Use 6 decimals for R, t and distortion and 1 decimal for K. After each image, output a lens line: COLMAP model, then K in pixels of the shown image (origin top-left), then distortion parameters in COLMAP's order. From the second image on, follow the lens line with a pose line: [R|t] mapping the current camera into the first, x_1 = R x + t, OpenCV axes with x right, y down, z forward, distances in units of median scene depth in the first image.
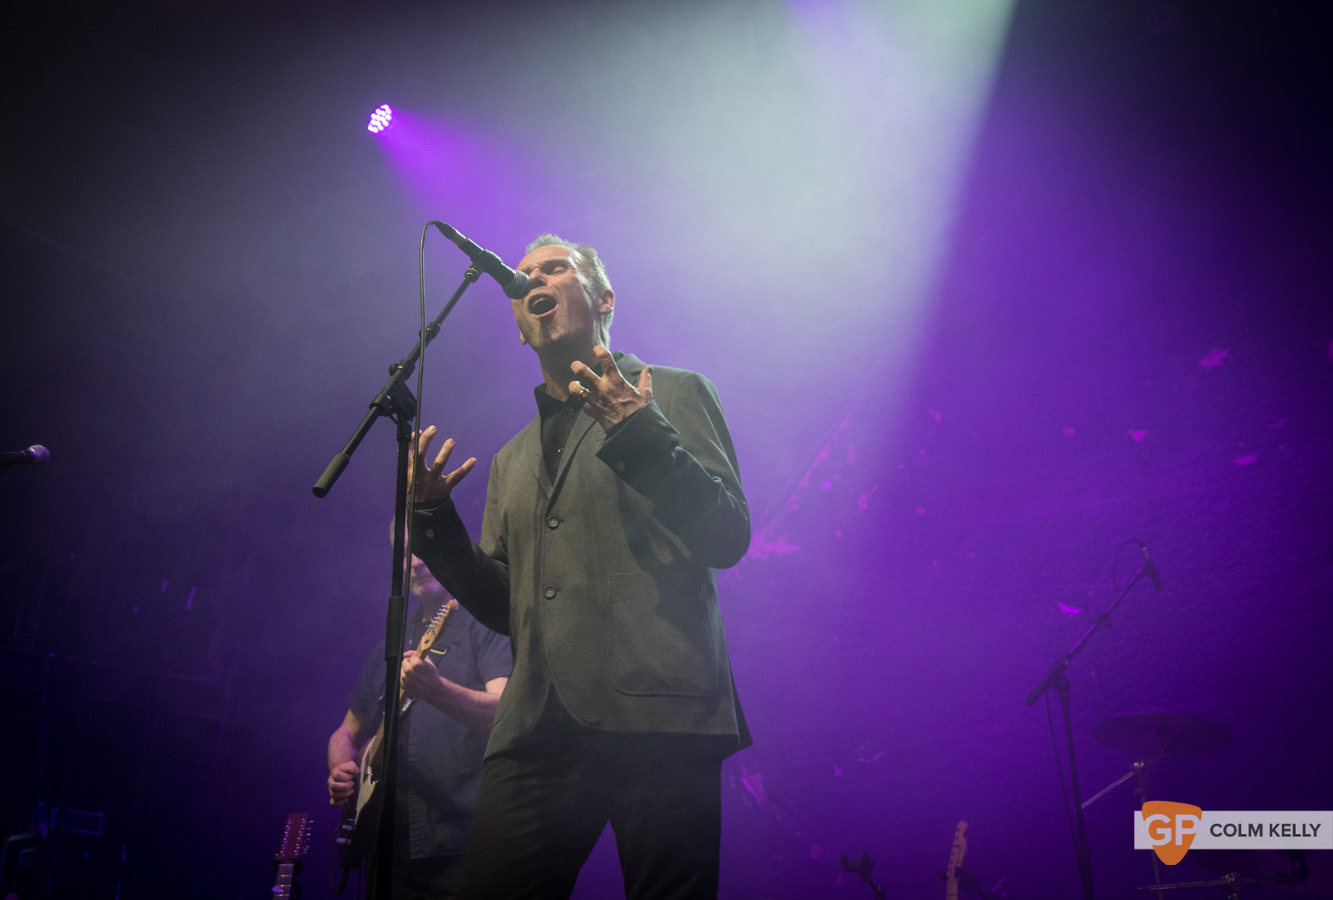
lens RADIAL K [[1542.6, 0, 639.9], [0, 1542.6, 438.7], [0, 0, 1]] dist [0.023932, 0.228595]
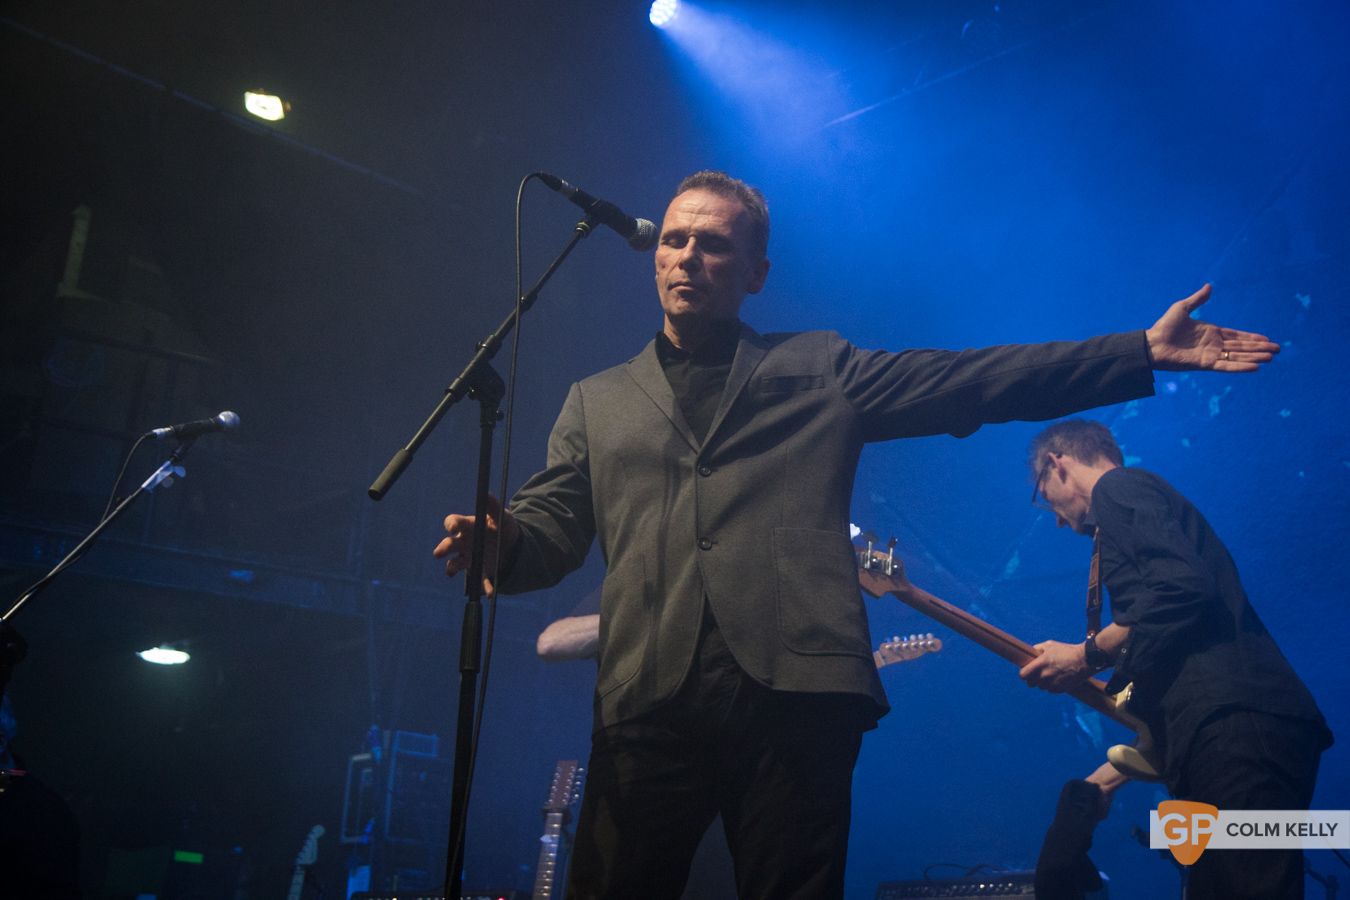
lens RADIAL K [[1622.3, 0, 675.0], [0, 1622.3, 450.0], [0, 0, 1]] dist [0.103900, 0.026420]
pose [[0.973640, -0.029015, -0.226236, 0.081676], [0.046971, 0.996122, 0.074391, -0.024526], [0.223201, -0.083057, 0.971228, 0.043546]]
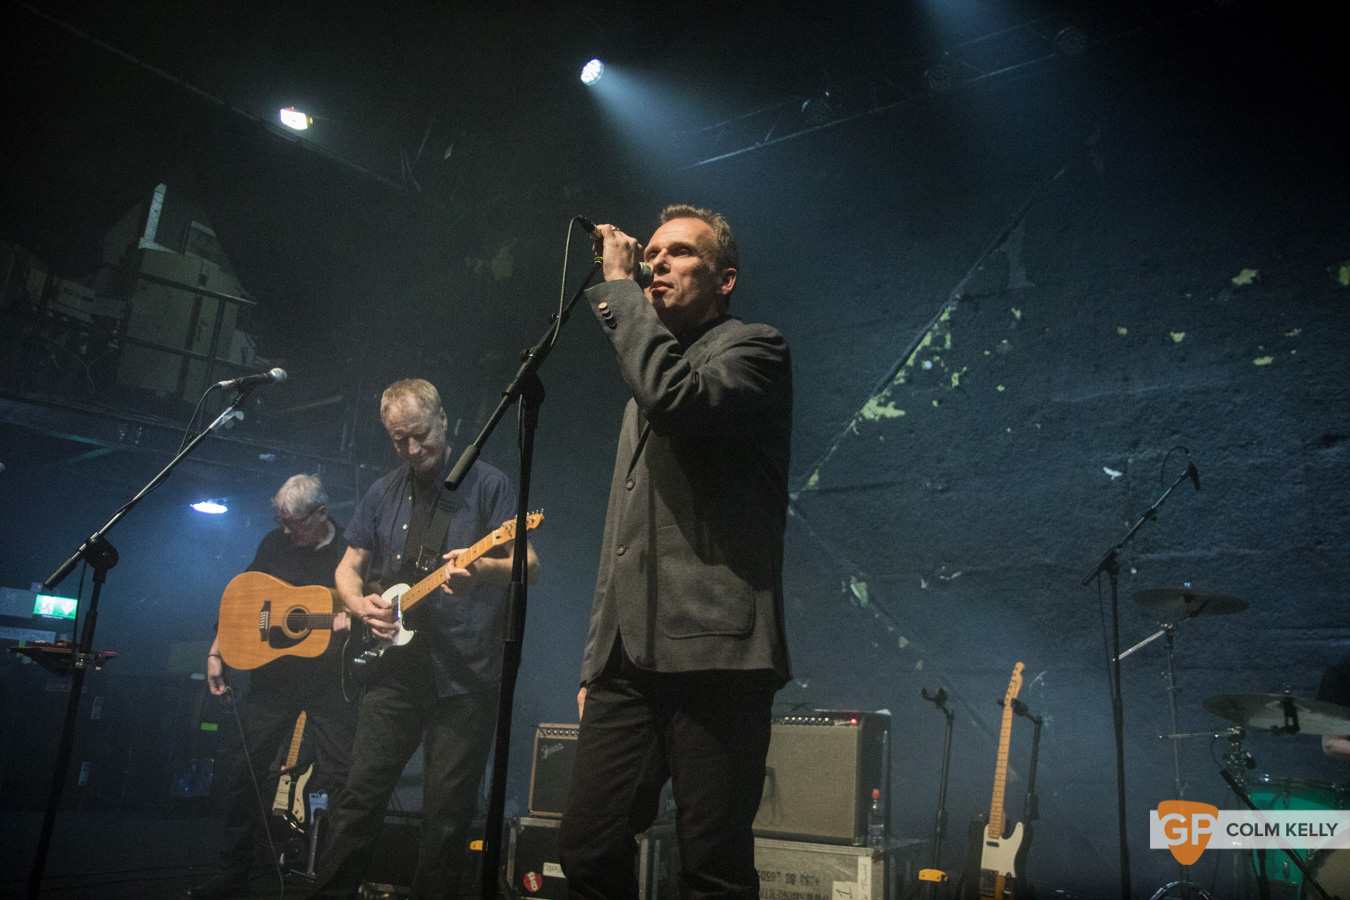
lens RADIAL K [[1068.4, 0, 675.0], [0, 1068.4, 450.0], [0, 0, 1]] dist [-0.115659, 0.142591]
pose [[0.993531, 0.036125, -0.107665, 0.013764], [-0.019270, 0.987936, 0.153658, -0.046109], [0.111917, -0.150589, 0.982241, 0.139661]]
